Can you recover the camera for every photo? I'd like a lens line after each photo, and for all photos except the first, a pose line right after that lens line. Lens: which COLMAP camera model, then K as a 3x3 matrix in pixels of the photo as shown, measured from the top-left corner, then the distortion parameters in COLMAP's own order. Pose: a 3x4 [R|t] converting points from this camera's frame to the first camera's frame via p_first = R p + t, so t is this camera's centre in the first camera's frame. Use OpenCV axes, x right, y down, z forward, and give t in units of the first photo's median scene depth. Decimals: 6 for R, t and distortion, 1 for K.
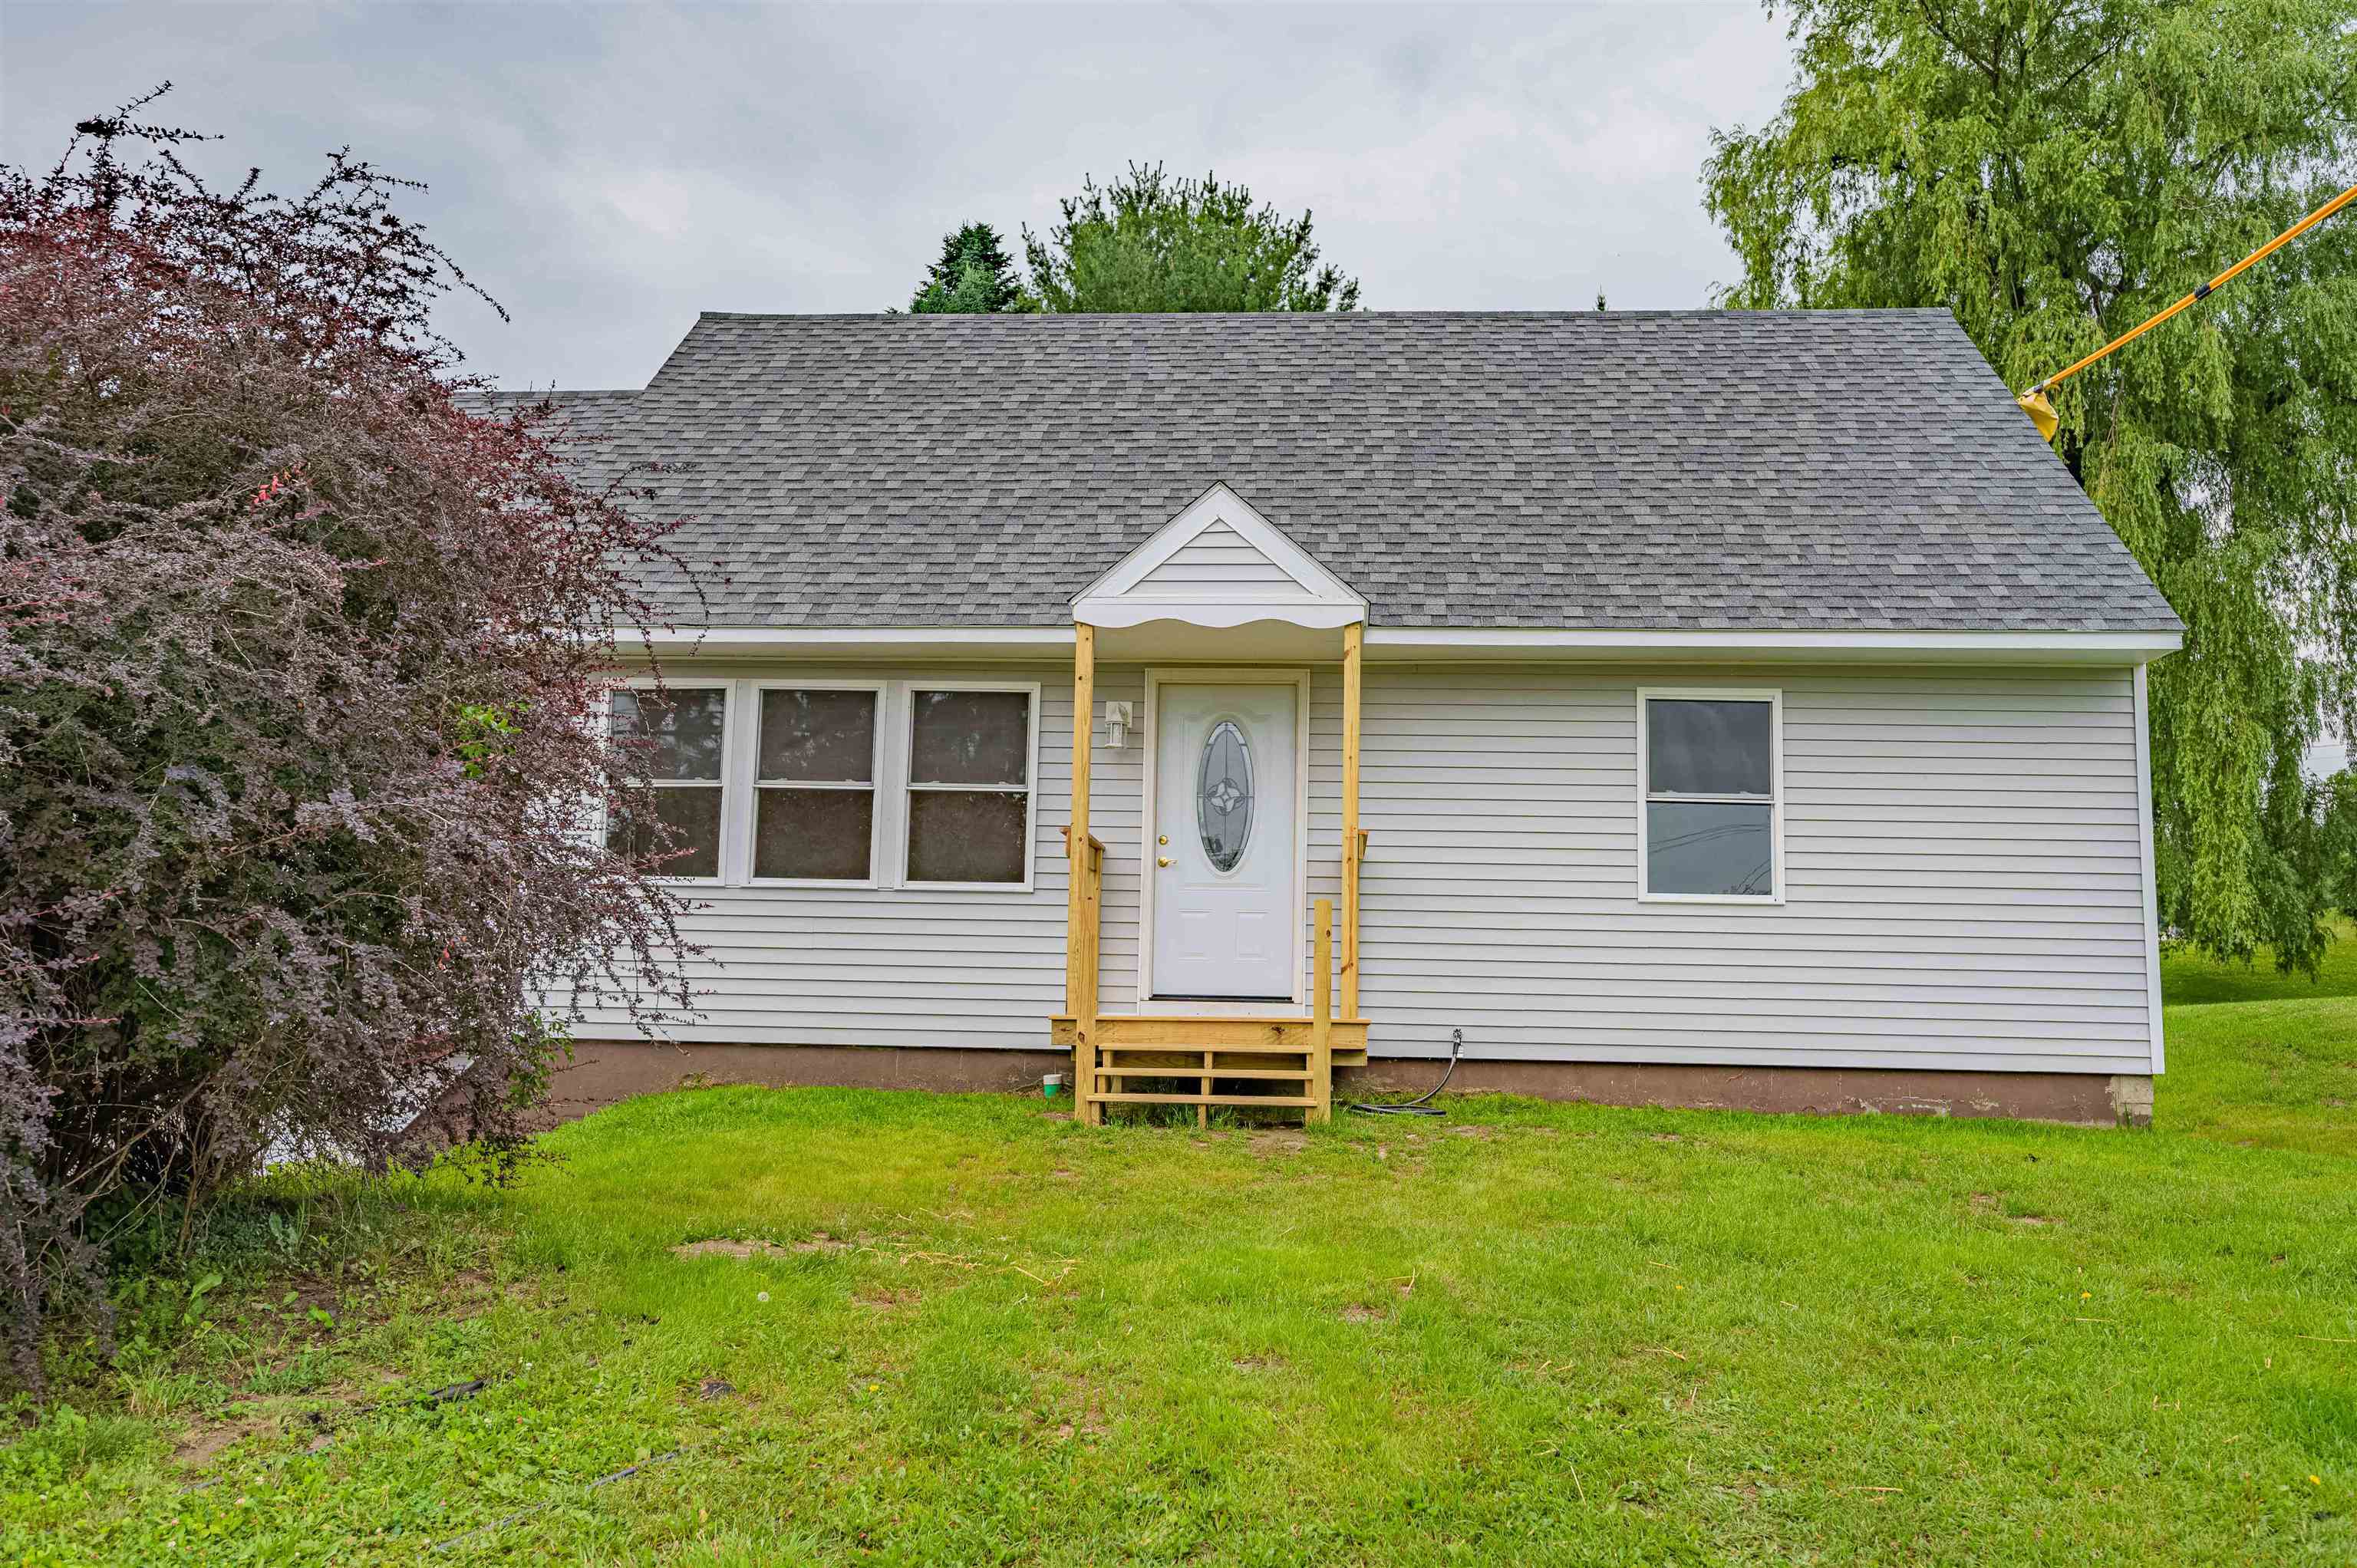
lens RADIAL K [[2013.1, 0, 1178.5], [0, 2013.1, 784.0], [0, 0, 1]] dist [0.000986, -0.001438]
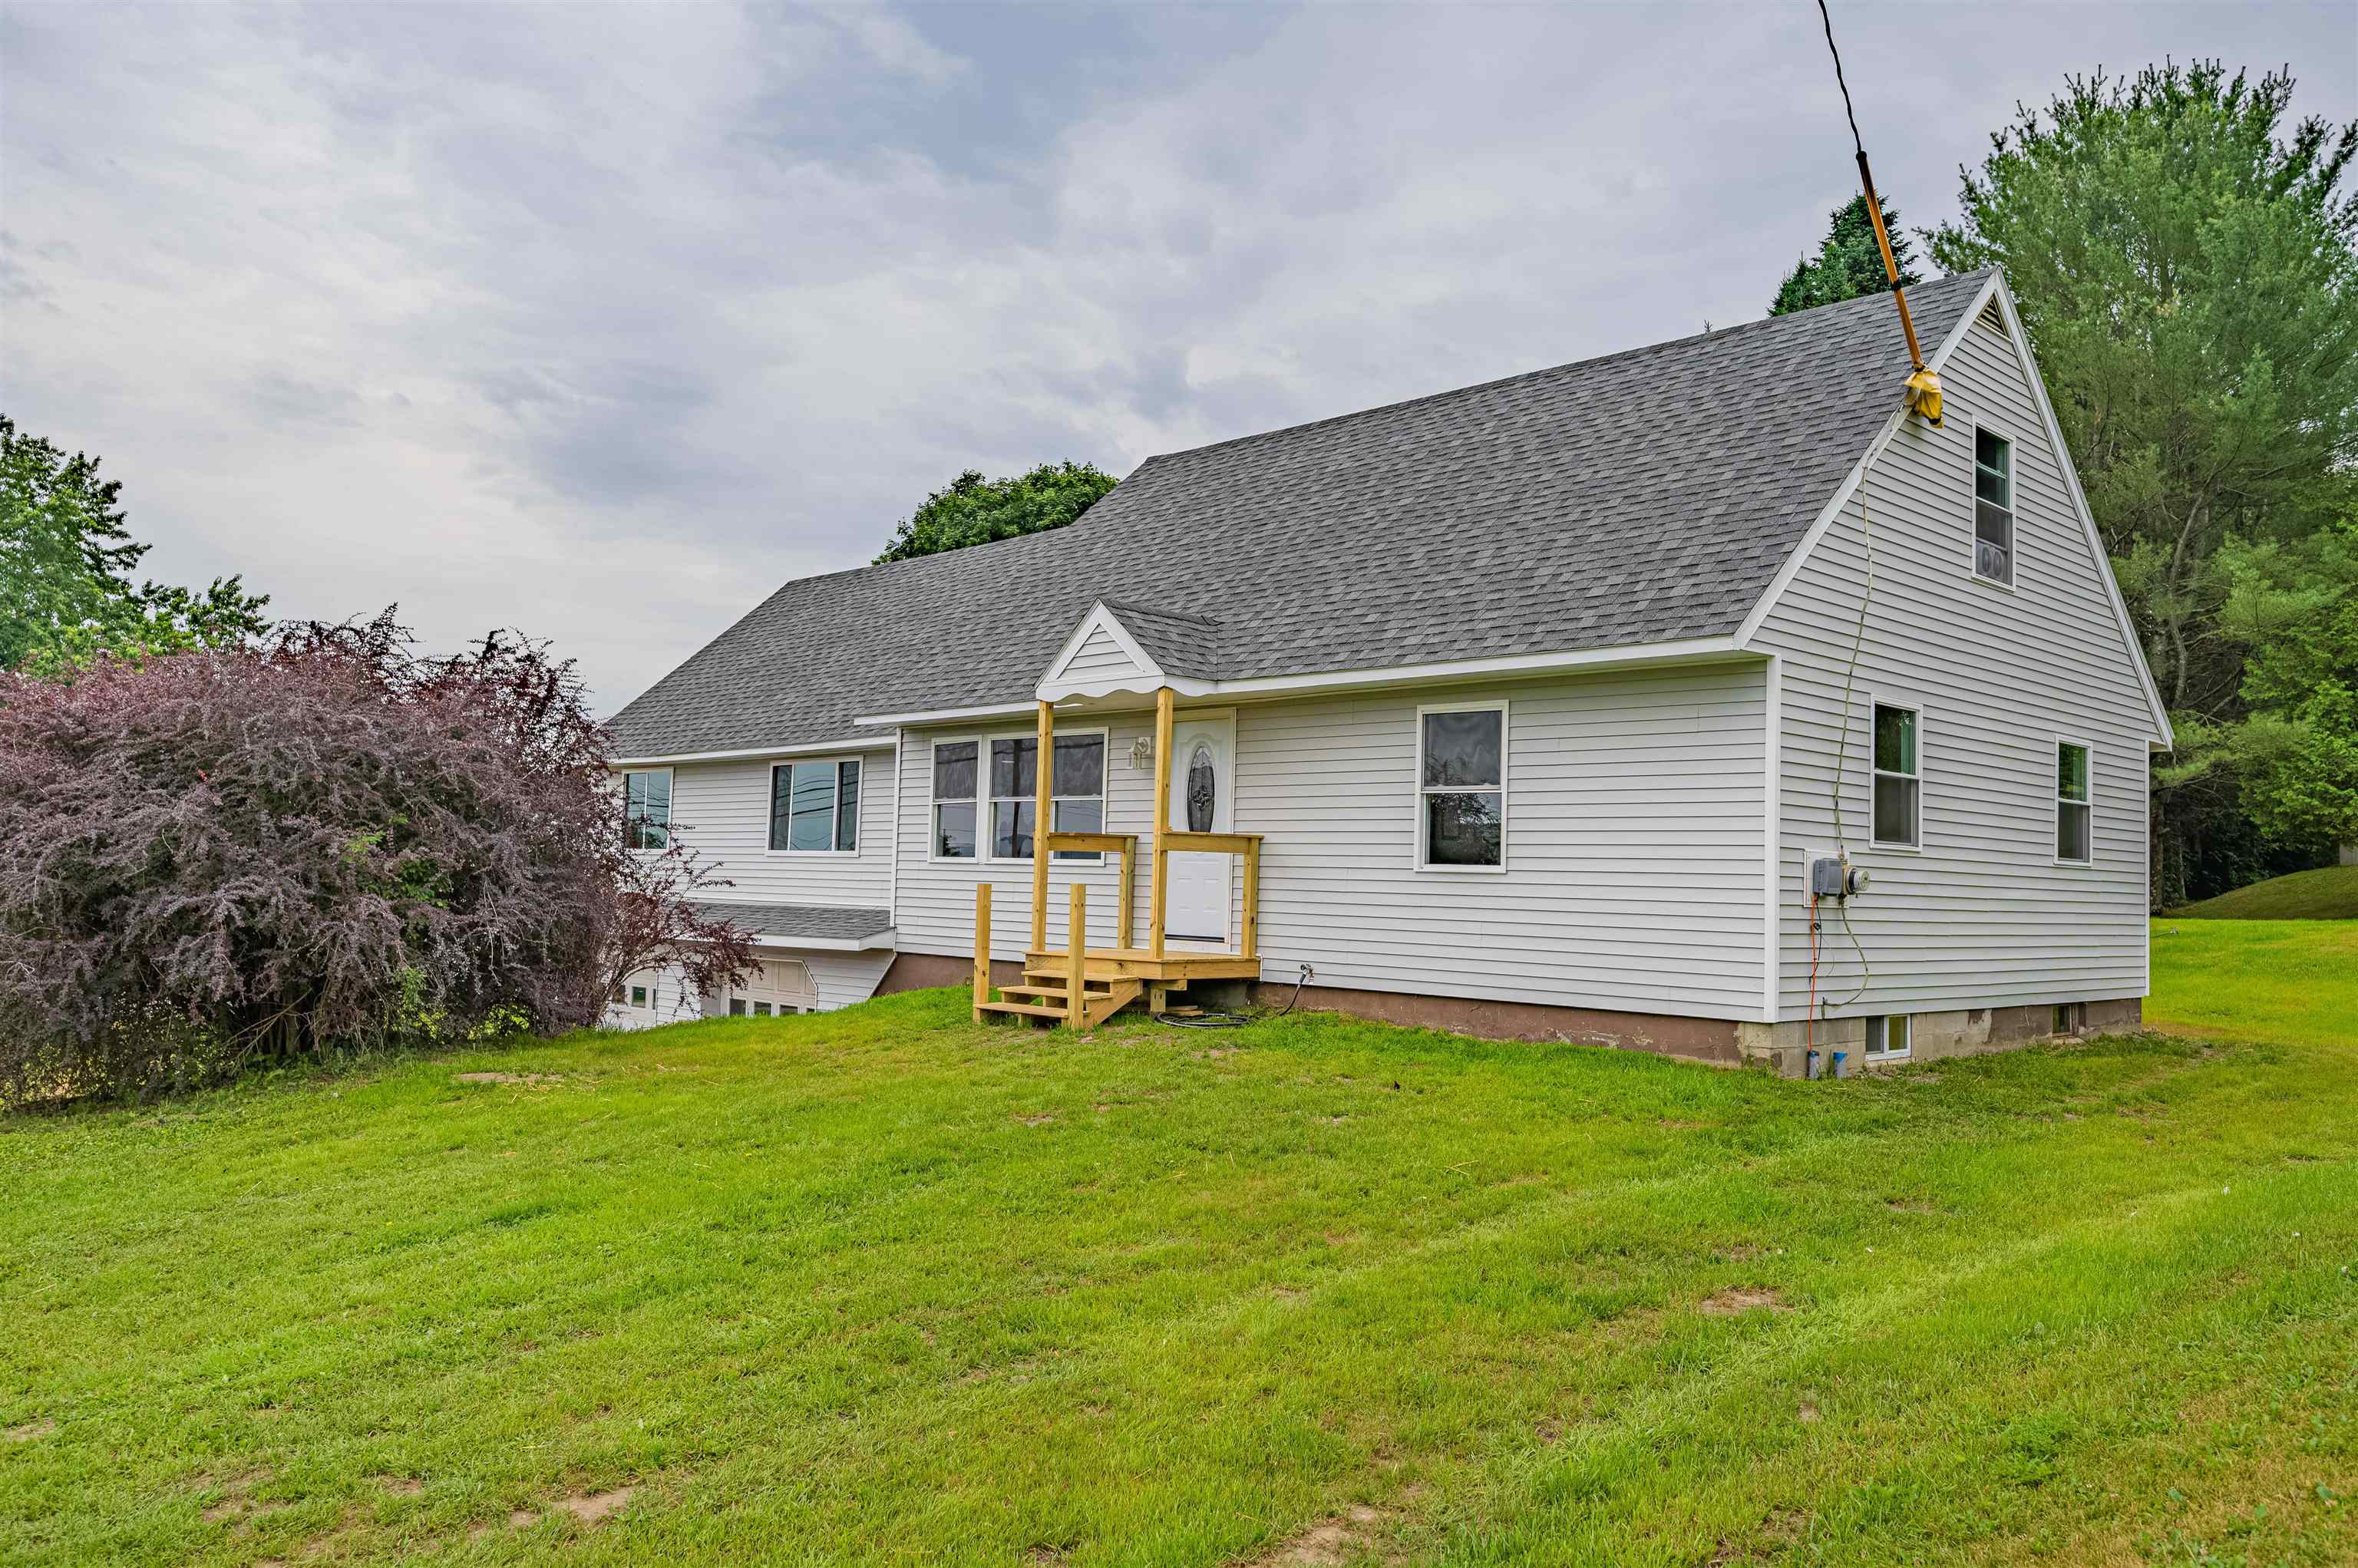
lens RADIAL K [[1770.4, 0, 1179.0], [0, 1770.4, 784.0], [0, 0, 1]] dist [-0.033982, -0.000628]
pose [[0.730628, -0.037807, -0.681728, 0.898970], [0.079350, 0.996402, 0.029784, -0.044154], [0.678149, -0.075856, 0.730999, 0.059710]]
